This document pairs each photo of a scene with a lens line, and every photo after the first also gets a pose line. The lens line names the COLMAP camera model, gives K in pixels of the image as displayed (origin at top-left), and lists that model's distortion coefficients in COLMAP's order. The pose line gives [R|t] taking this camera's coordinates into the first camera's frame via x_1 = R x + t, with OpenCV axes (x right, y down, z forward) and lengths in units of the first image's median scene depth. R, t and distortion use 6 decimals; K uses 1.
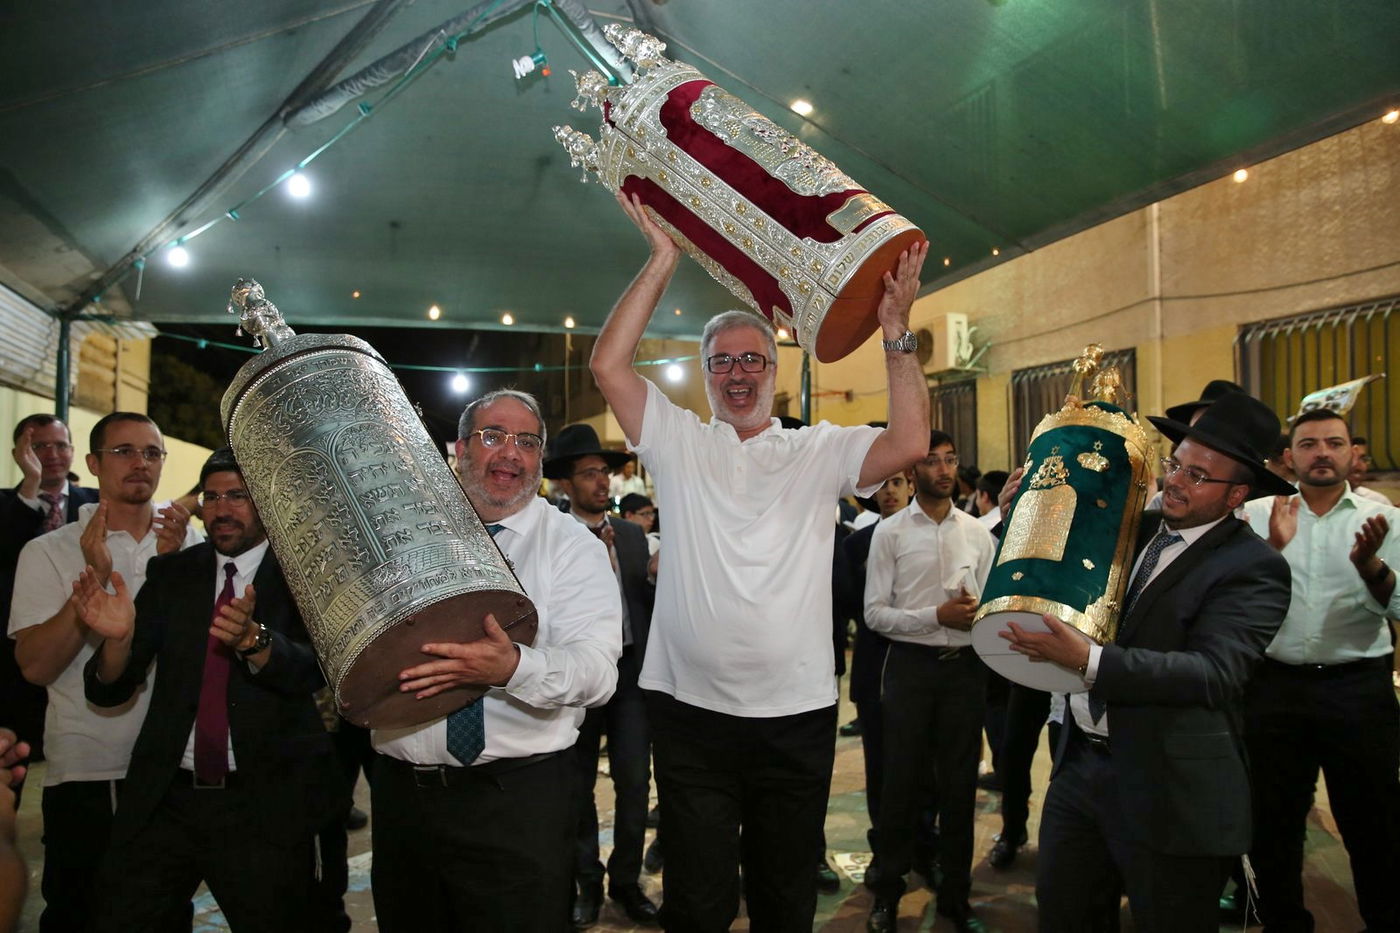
lens RADIAL K [[954.5, 0, 700.0], [0, 954.5, 466.5], [0, 0, 1]] dist [-0.097712, 0.079260]
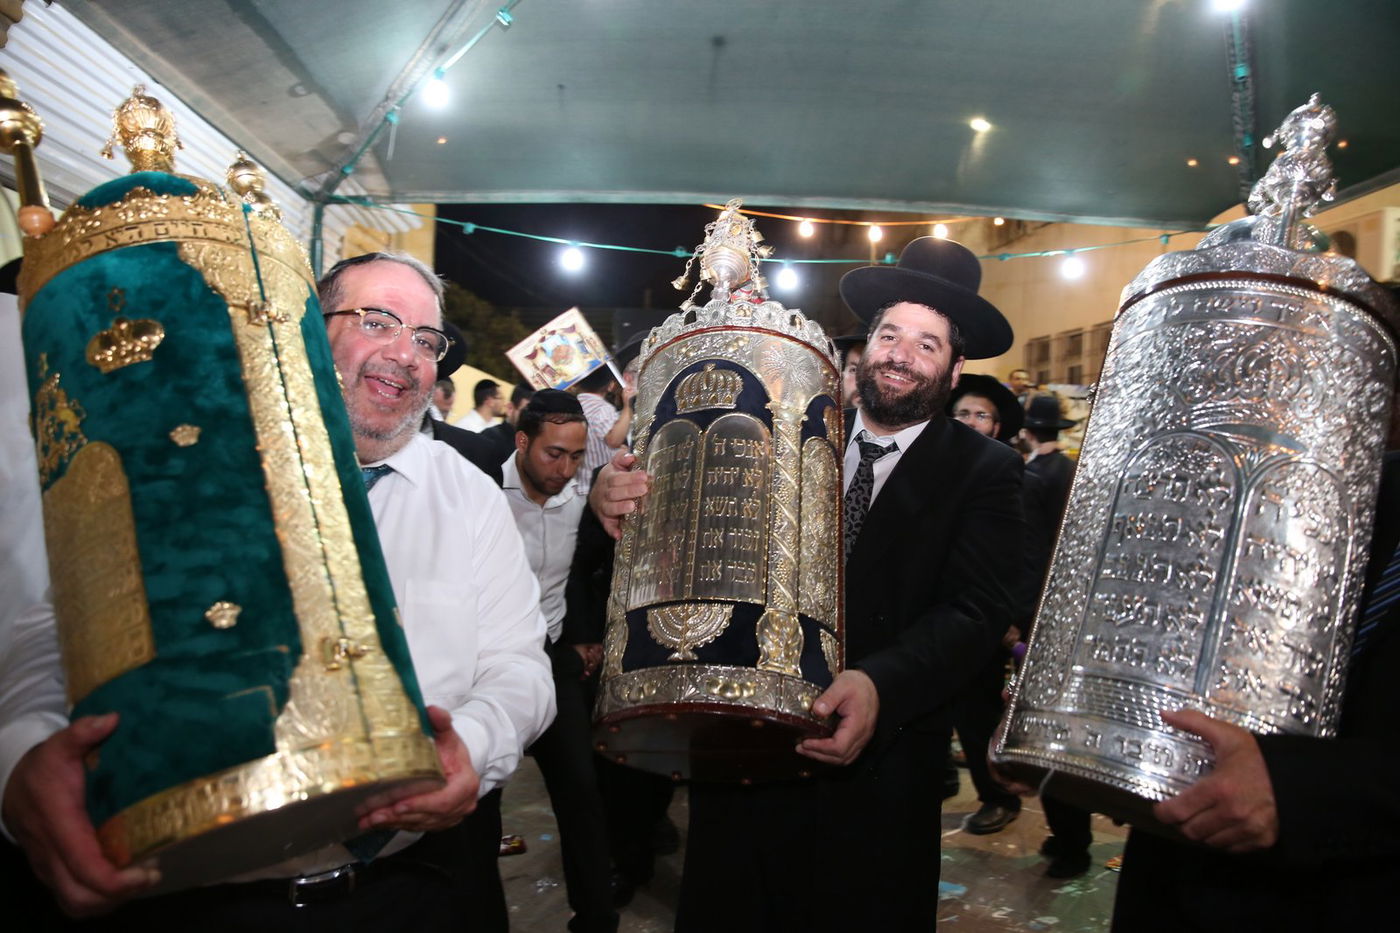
lens RADIAL K [[954.5, 0, 700.0], [0, 954.5, 466.5], [0, 0, 1]] dist [-0.097712, 0.079260]
pose [[0.964202, 0.039476, -0.262213, -0.137205], [-0.022479, 0.997465, 0.067508, 0.013725], [0.264214, -0.059197, 0.962646, 0.291945]]
